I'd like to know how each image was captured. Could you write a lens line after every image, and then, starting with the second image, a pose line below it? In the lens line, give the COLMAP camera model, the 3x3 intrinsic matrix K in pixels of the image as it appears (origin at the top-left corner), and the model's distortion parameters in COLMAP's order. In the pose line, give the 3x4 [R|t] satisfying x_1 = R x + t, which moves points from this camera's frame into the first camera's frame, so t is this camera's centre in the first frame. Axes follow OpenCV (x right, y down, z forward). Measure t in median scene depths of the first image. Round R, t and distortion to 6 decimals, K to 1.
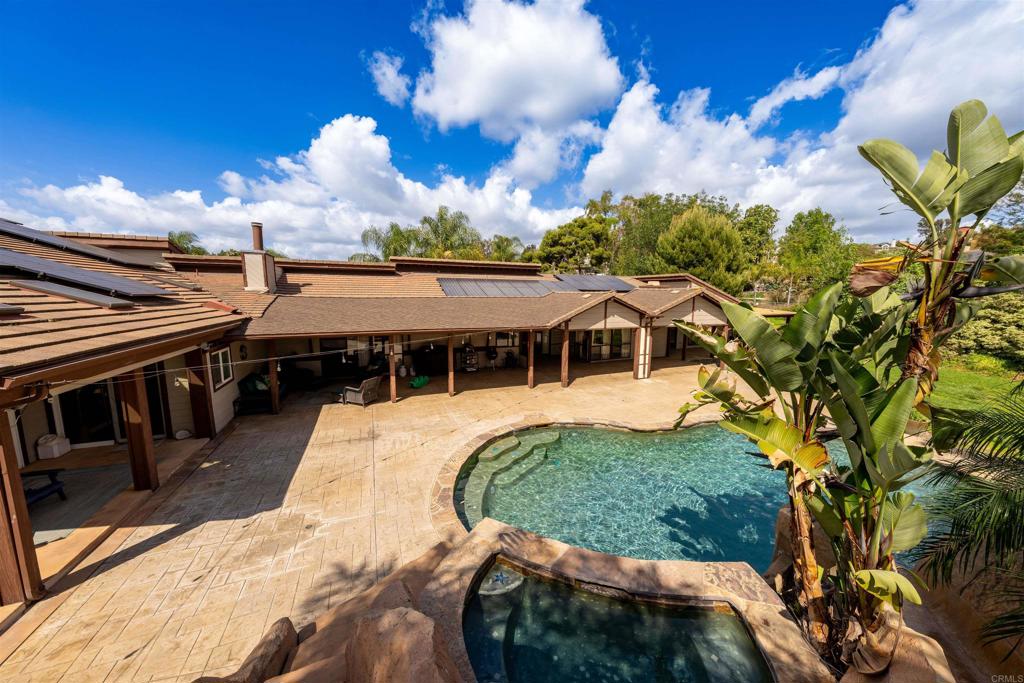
lens RADIAL K [[355.0, 0, 515.6], [0, 355.0, 346.0], [0, 0, 1]] dist [0.000190, 0.000138]
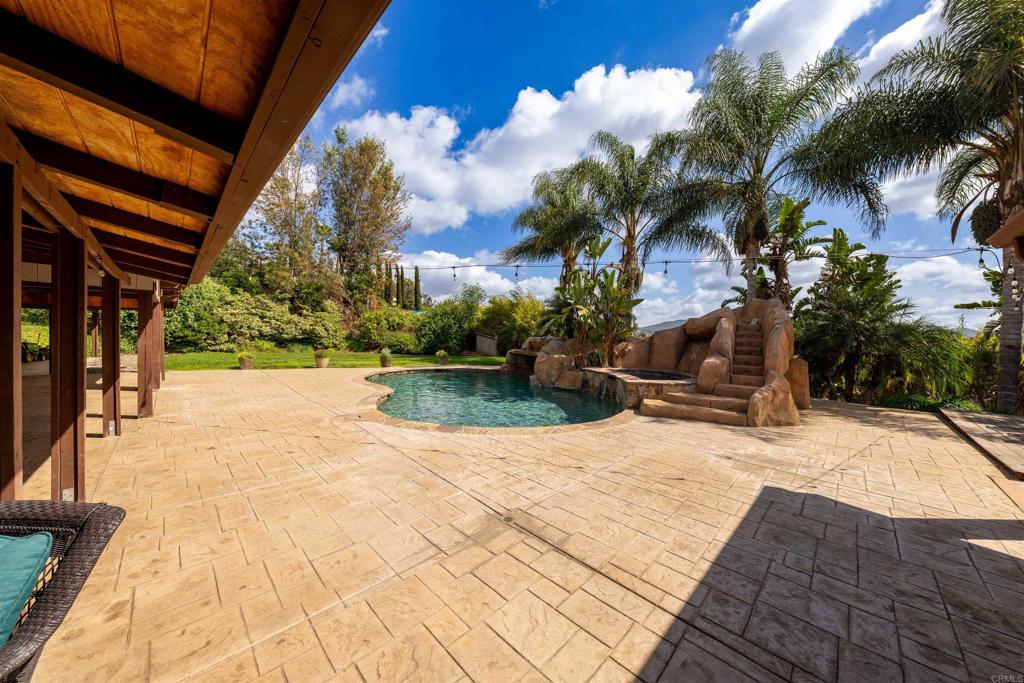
lens RADIAL K [[355.0, 0, 512.3], [0, 355.0, 338.9], [0, 0, 1]] dist [0.000190, 0.000138]
pose [[-0.392556, -0.021803, 0.919469, -0.666628], [0.110561, 0.991351, 0.070711, 0.048824], [-0.913058, 0.129416, -0.386750, 1.020253]]
